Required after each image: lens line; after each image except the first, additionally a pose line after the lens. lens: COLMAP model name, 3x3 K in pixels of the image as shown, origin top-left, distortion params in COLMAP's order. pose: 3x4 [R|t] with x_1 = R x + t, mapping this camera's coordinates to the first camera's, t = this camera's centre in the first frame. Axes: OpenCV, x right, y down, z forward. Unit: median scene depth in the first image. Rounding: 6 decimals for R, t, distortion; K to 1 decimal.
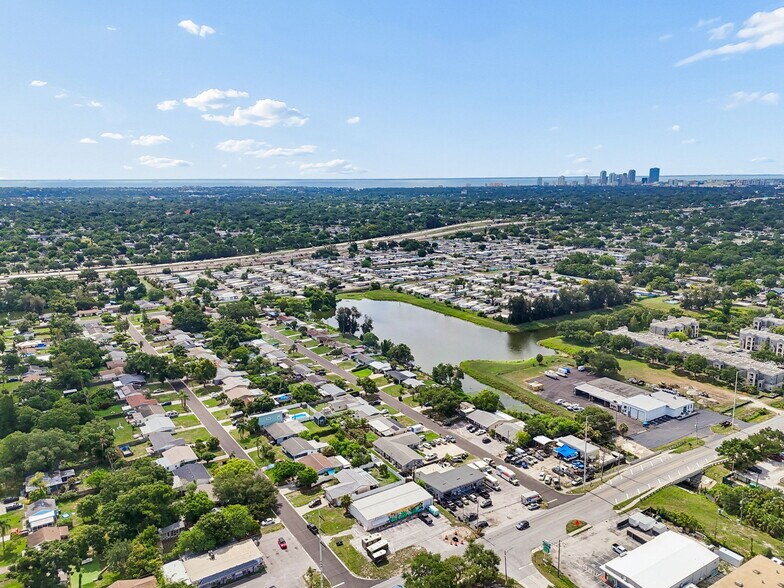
lens RADIAL K [[588.2, 0, 395.1], [0, 588.2, 290.9], [0, 0, 1]] dist [0.085232, -0.085731]
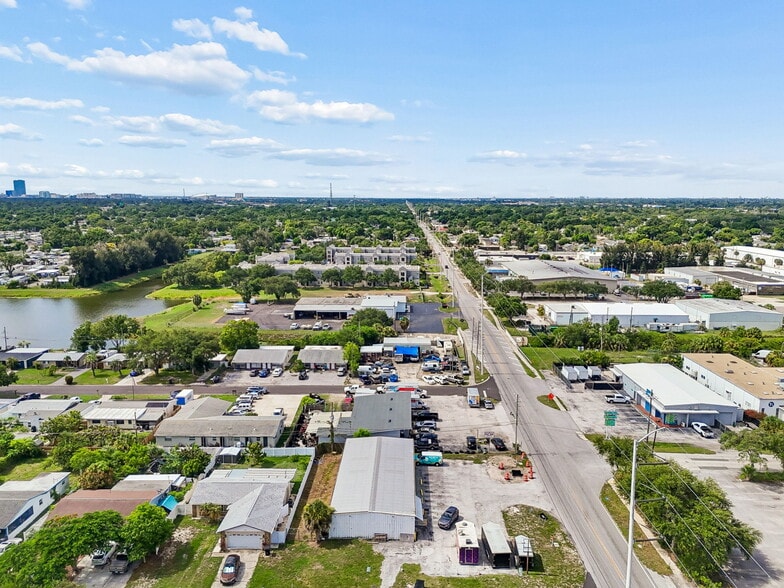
lens RADIAL K [[576.6, 0, 394.3], [0, 576.6, 292.1], [0, 0, 1]] dist [0.083189, -0.078421]
pose [[0.557039, -0.130157, 0.820224, -0.258882], [0.152828, 0.986841, 0.052806, 0.130231], [-0.816303, 0.095939, 0.569600, 0.497555]]
